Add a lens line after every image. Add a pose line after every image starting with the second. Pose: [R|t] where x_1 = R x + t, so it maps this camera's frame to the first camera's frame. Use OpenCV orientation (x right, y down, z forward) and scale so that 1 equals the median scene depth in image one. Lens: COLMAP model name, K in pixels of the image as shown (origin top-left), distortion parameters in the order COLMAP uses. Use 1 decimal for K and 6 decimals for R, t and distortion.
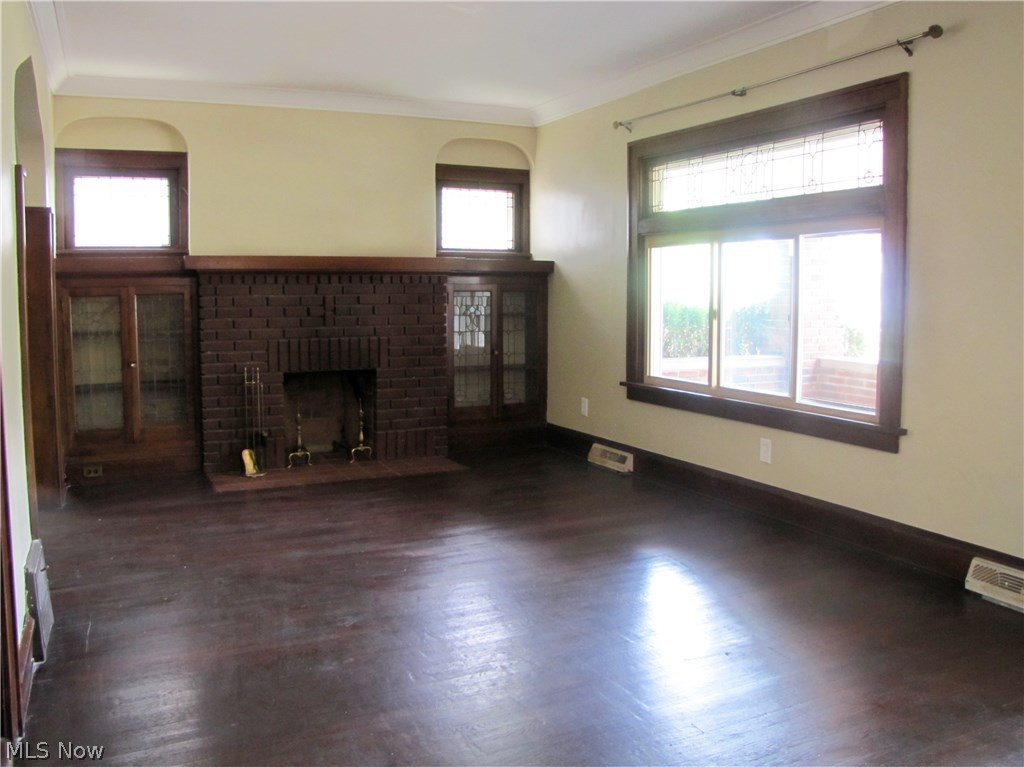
lens RADIAL K [[844.2, 0, 475.5], [0, 844.2, 347.2], [0, 0, 1]] dist [-0.158241, 0.176214]
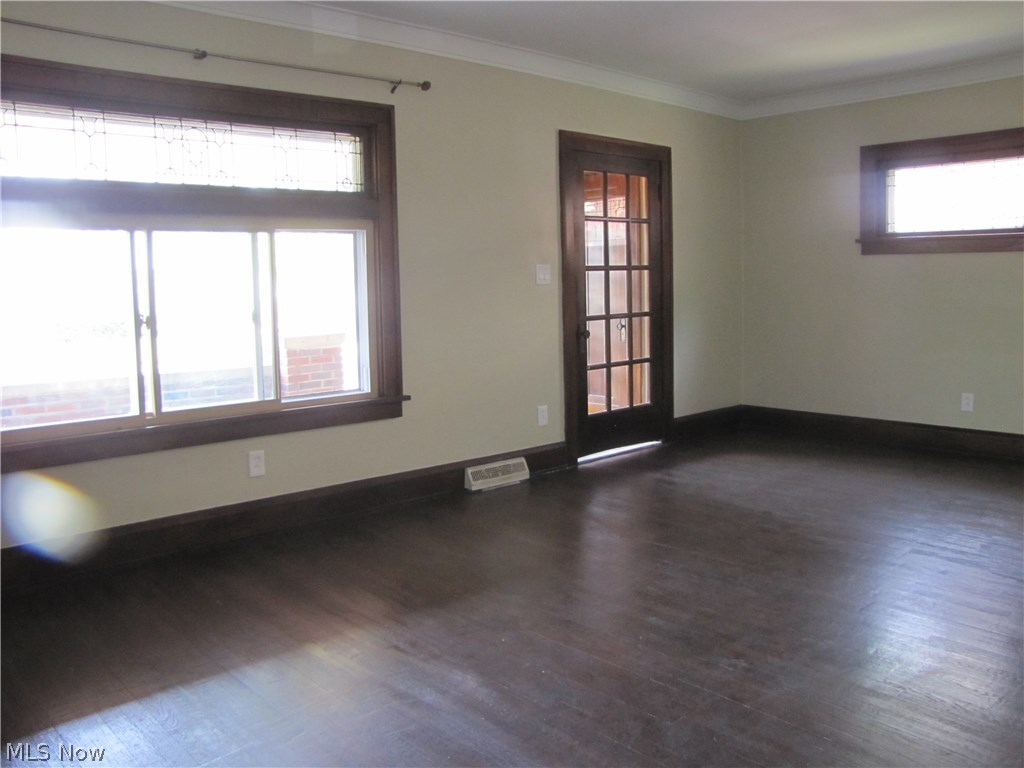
lens RADIAL K [[859.1, 0, 509.4], [0, 859.1, 360.4], [0, 0, 1]] dist [-0.169791, 0.139122]
pose [[-0.299014, -0.071707, 0.951551, -0.726570], [0.096939, 0.989731, 0.105046, -0.069858], [-0.949312, 0.123653, -0.288993, 1.187479]]
